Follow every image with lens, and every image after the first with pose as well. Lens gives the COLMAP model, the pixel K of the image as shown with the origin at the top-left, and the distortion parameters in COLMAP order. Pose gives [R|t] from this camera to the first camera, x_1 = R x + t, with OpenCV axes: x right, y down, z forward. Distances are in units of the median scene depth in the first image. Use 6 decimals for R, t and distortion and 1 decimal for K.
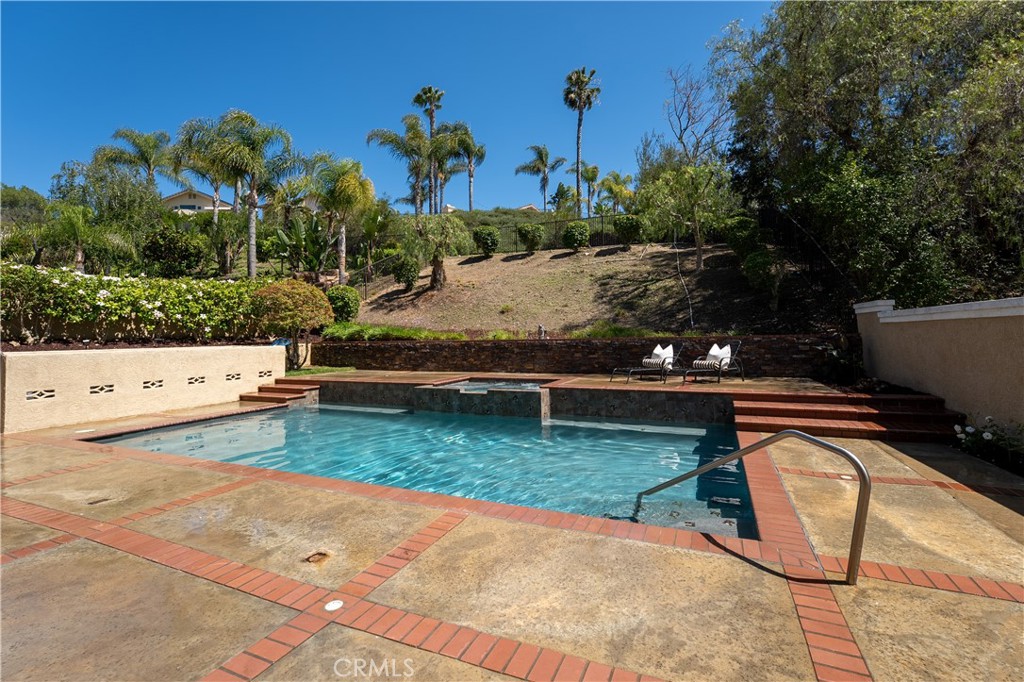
lens RADIAL K [[424.3, 0, 542.6], [0, 424.3, 342.8], [0, 0, 1]] dist [0.001153, -0.000250]
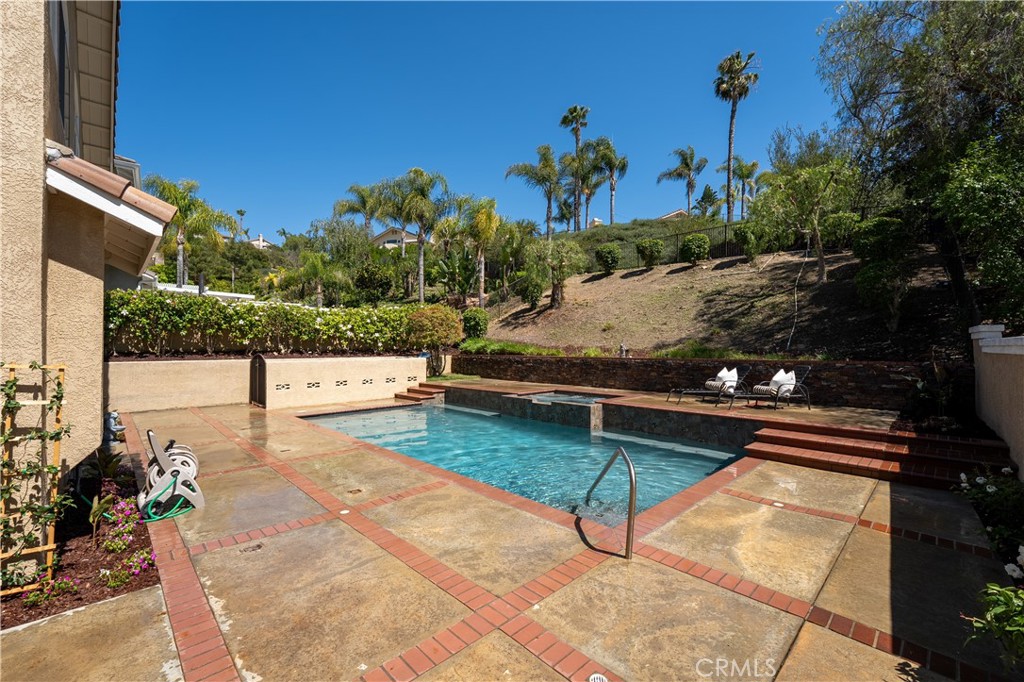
lens RADIAL K [[428.0, 0, 539.1], [0, 428.0, 377.0], [0, 0, 1]] dist [-0.001457, -0.000154]
pose [[0.924442, 0.042192, -0.378982, 0.199759], [-0.019780, 0.997828, 0.062841, -0.022195], [0.380810, -0.050597, 0.923268, -0.077566]]
